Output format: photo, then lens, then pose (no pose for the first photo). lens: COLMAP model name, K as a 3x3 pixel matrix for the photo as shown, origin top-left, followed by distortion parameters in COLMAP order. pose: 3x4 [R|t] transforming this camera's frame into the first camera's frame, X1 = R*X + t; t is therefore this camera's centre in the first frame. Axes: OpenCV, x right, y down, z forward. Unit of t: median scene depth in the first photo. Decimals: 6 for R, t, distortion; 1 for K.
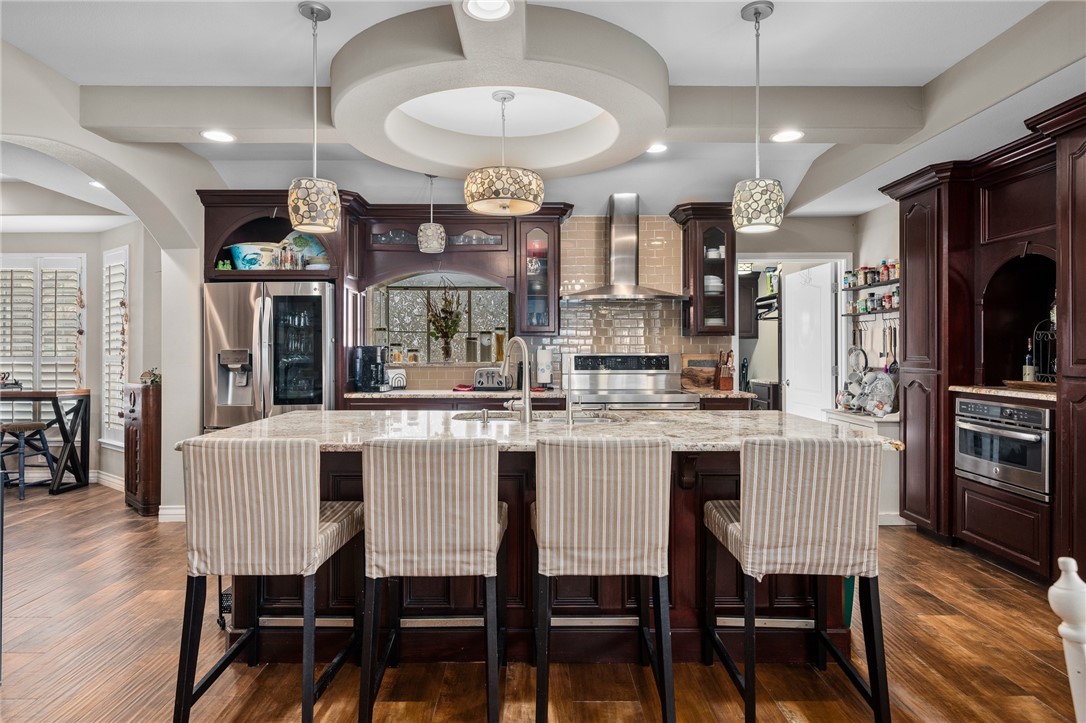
lens RADIAL K [[596.3, 0, 541.1], [0, 596.3, 353.3], [0, 0, 1]] dist [-0.000797, -0.000330]
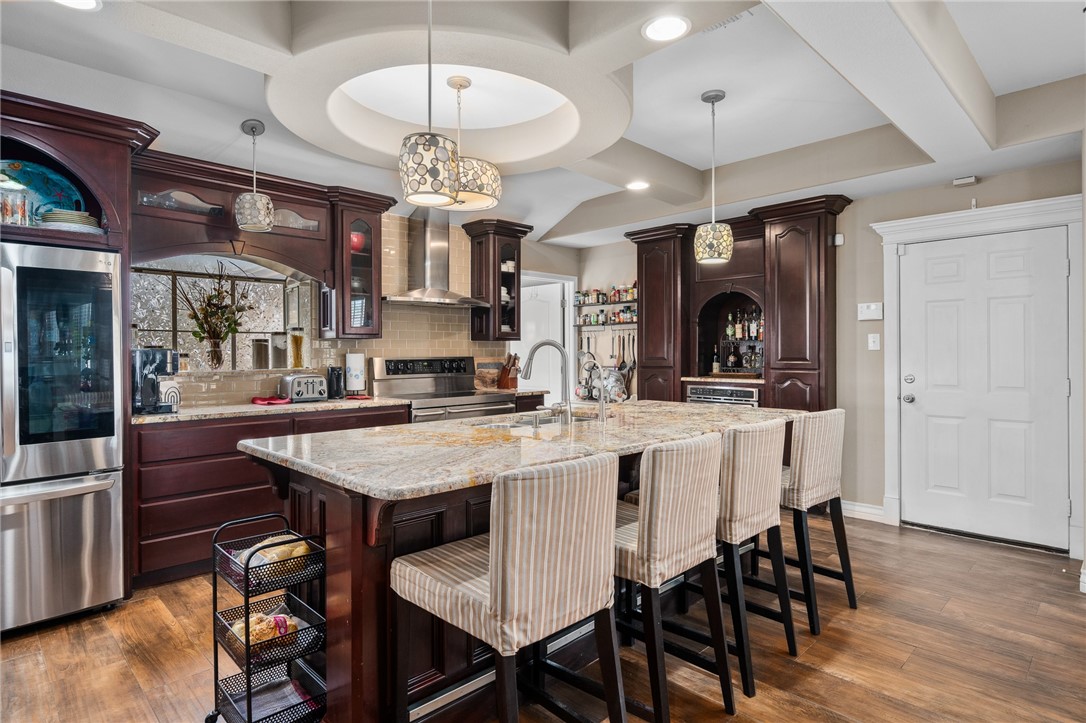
lens RADIAL K [[574.8, 0, 535.5], [0, 574.8, 355.4], [0, 0, 1]] dist [0.000343, -0.000474]
pose [[0.719548, -0.005235, 0.694423, -0.423616], [0.008358, 0.999964, -0.001123, -0.000121], [-0.694392, 0.006612, 0.719566, 0.185918]]
